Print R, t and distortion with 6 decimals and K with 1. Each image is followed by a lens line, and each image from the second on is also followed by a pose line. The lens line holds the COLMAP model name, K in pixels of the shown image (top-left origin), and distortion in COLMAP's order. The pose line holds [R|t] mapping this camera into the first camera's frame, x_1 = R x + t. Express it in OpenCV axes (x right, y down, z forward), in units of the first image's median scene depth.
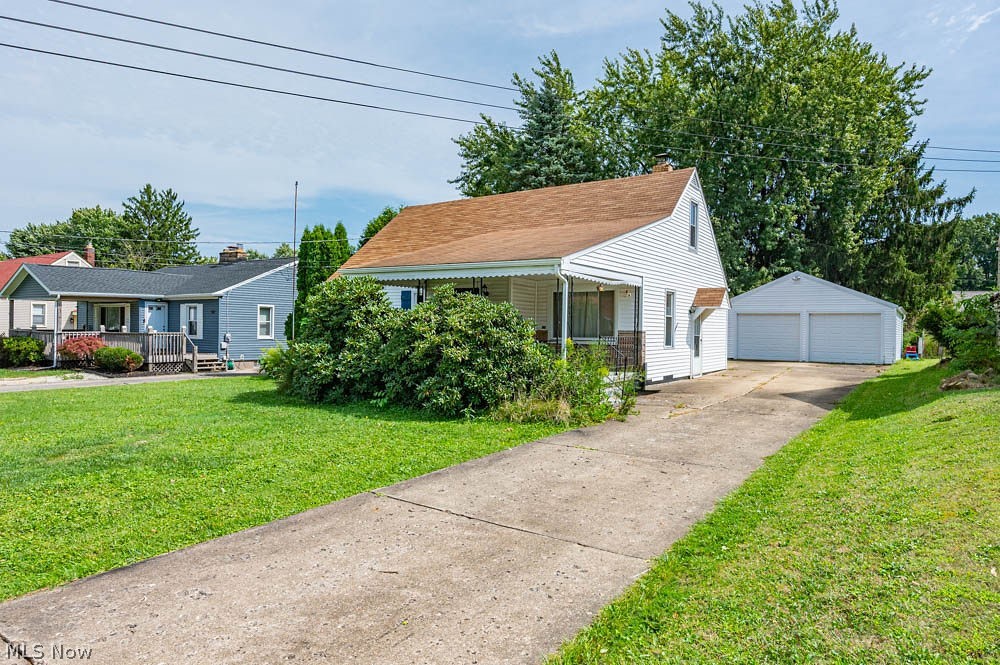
lens RADIAL K [[606.4, 0, 502.5], [0, 606.4, 335.6], [0, 0, 1]] dist [0.000377, 0.000214]
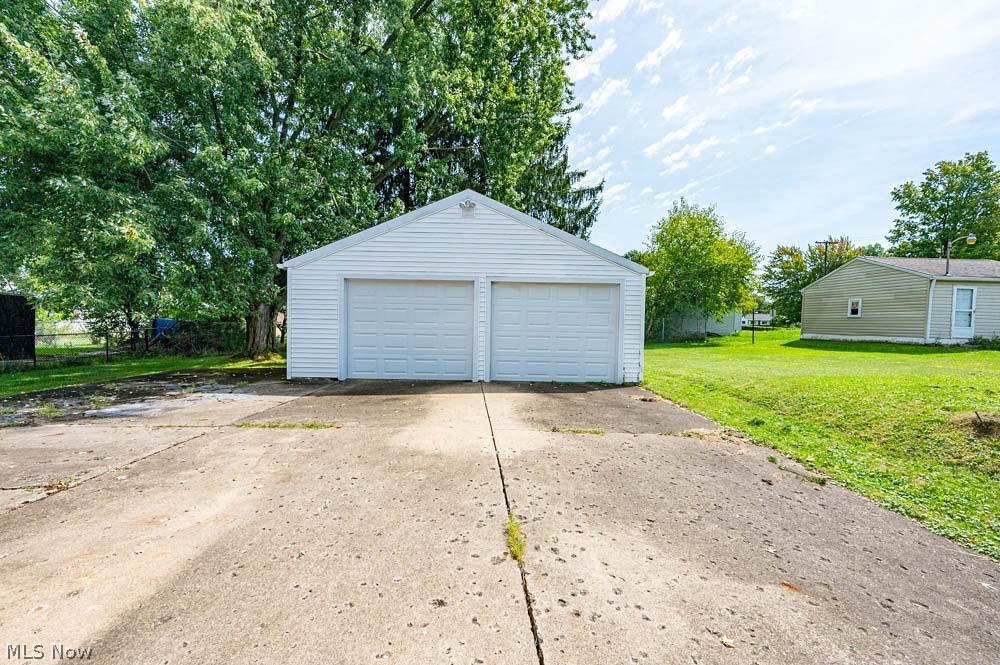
lens RADIAL K [[391.4, 0, 503.3], [0, 391.4, 331.7], [0, 0, 1]] dist [-0.001143, -0.000195]
pose [[0.812297, -0.019464, 0.582919, 0.329334], [0.001006, 0.999488, 0.031972, -0.006902], [-0.583243, -0.025384, 0.811901, 0.734101]]
